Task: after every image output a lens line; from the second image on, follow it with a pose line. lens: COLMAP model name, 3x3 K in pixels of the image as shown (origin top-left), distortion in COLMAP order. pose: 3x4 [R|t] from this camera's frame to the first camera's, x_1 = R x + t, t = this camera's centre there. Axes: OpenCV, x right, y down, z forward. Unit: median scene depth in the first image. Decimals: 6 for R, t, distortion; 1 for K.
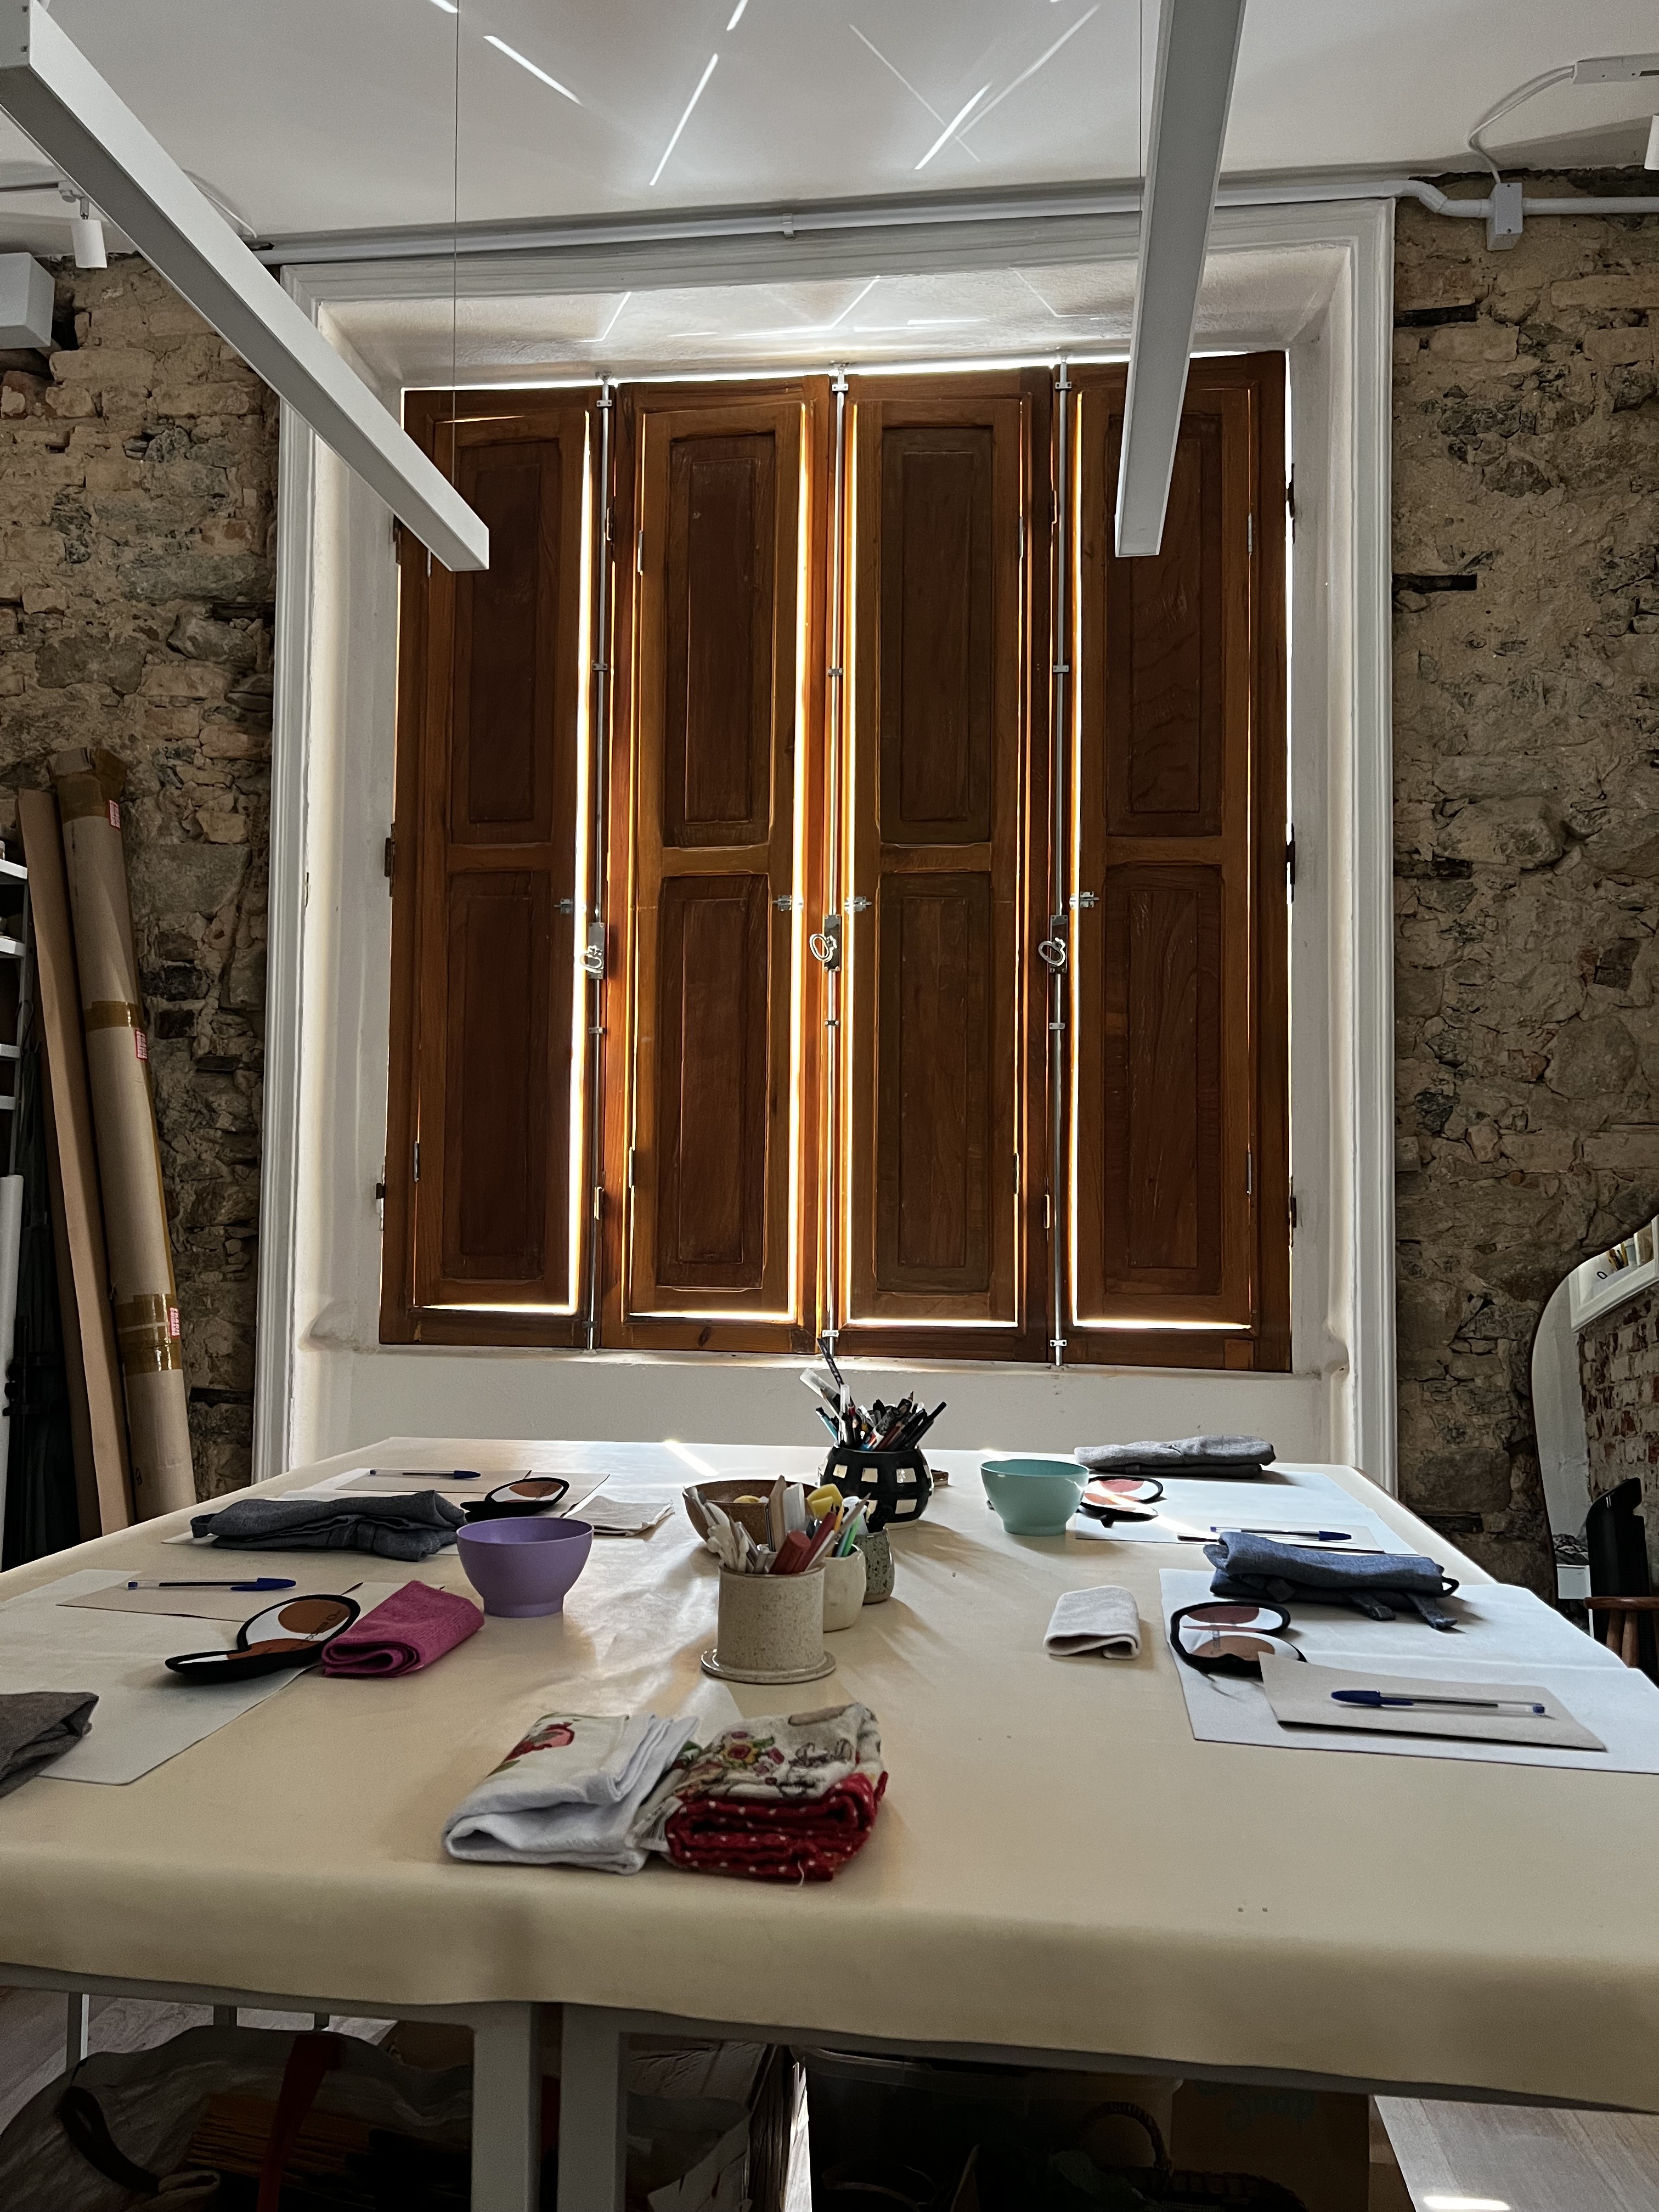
lens RADIAL K [[1611.9, 0, 829.5], [0, 1611.9, 1106.0], [0, 0, 1]] dist [0.031751, 0.000424]
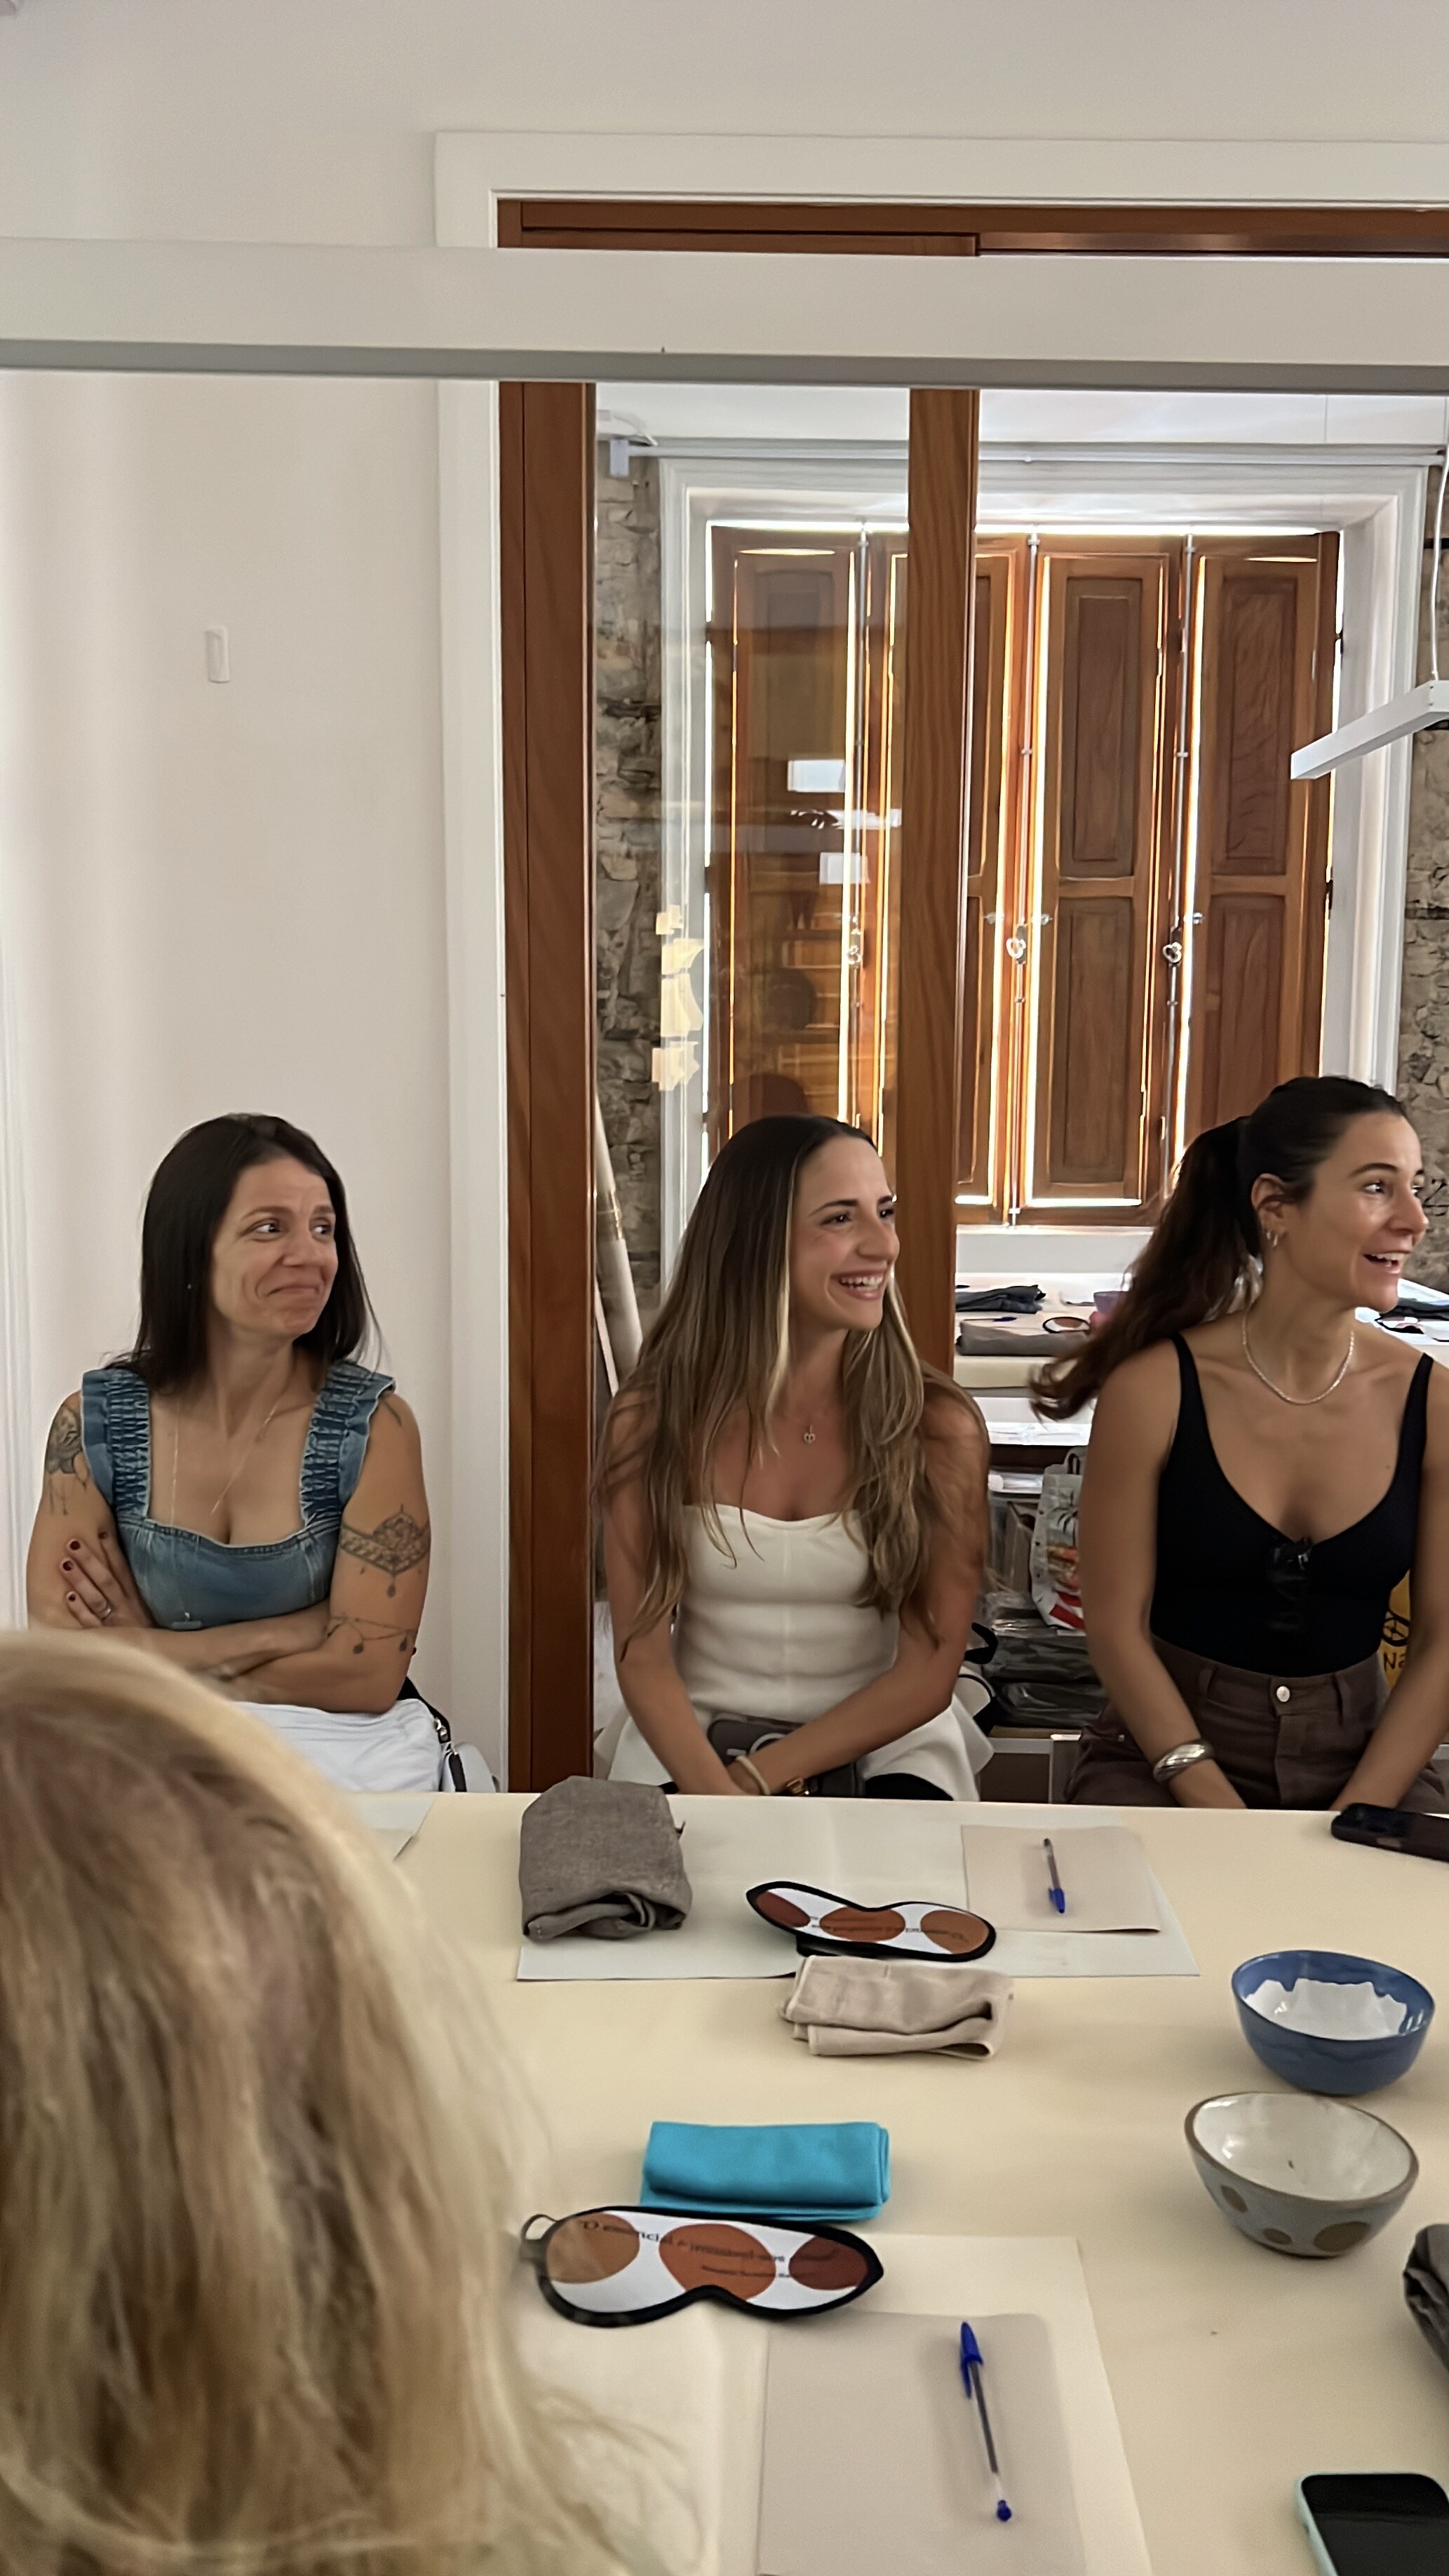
lens RADIAL K [[2111.1, 0, 724.5], [0, 2111.1, 1288.0], [0, 0, 1]] dist [0.010577, 0.001541]
pose [[0.990900, -0.022753, 0.132664, -0.587816], [-0.001472, 0.983718, 0.179710, -0.155166], [-0.134593, -0.178270, 0.974733, -0.981970]]
